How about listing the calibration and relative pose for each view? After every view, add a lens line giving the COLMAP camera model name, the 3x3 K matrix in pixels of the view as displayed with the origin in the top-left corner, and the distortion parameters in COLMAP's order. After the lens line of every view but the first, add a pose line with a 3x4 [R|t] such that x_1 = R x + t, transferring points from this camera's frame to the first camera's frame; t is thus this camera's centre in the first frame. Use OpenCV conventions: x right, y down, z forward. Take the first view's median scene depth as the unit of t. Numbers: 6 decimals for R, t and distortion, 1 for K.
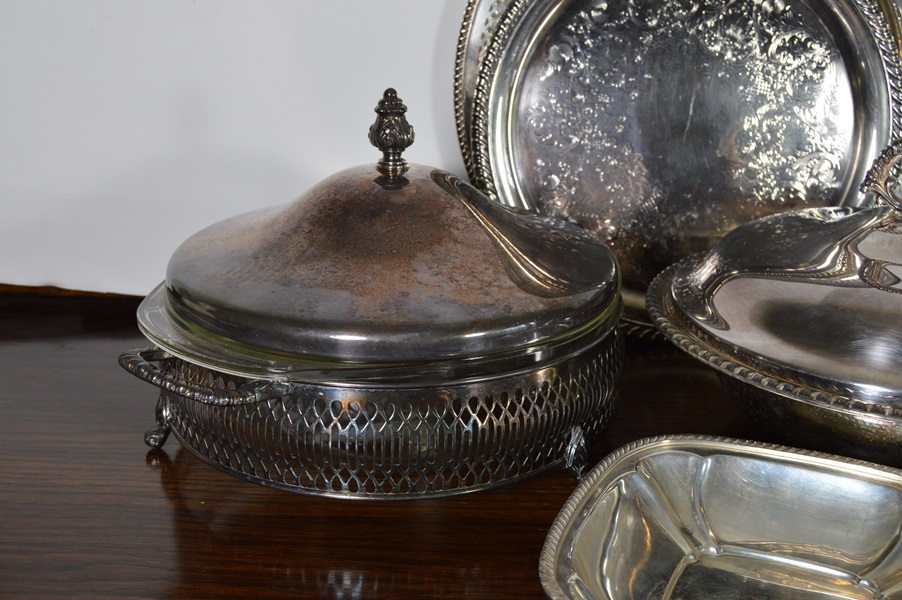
lens RADIAL K [[1170.4, 0, 451.0], [0, 1170.4, 300.0], [0, 0, 1]] dist [-0.024552, -0.026060]
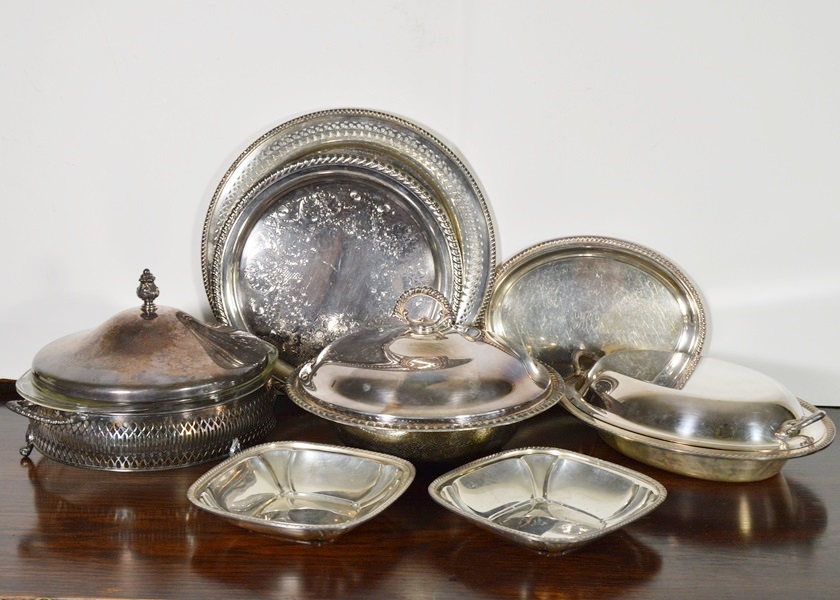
lens RADIAL K [[1492.7, 0, 420.0], [0, 1492.7, 300.0], [0, 0, 1]] dist [0.028862, 0.128393]
pose [[0.999770, -0.012479, -0.017428, 0.457950], [0.011055, 0.996772, -0.079517, 0.077840], [0.018364, 0.079306, 0.996681, -1.515267]]
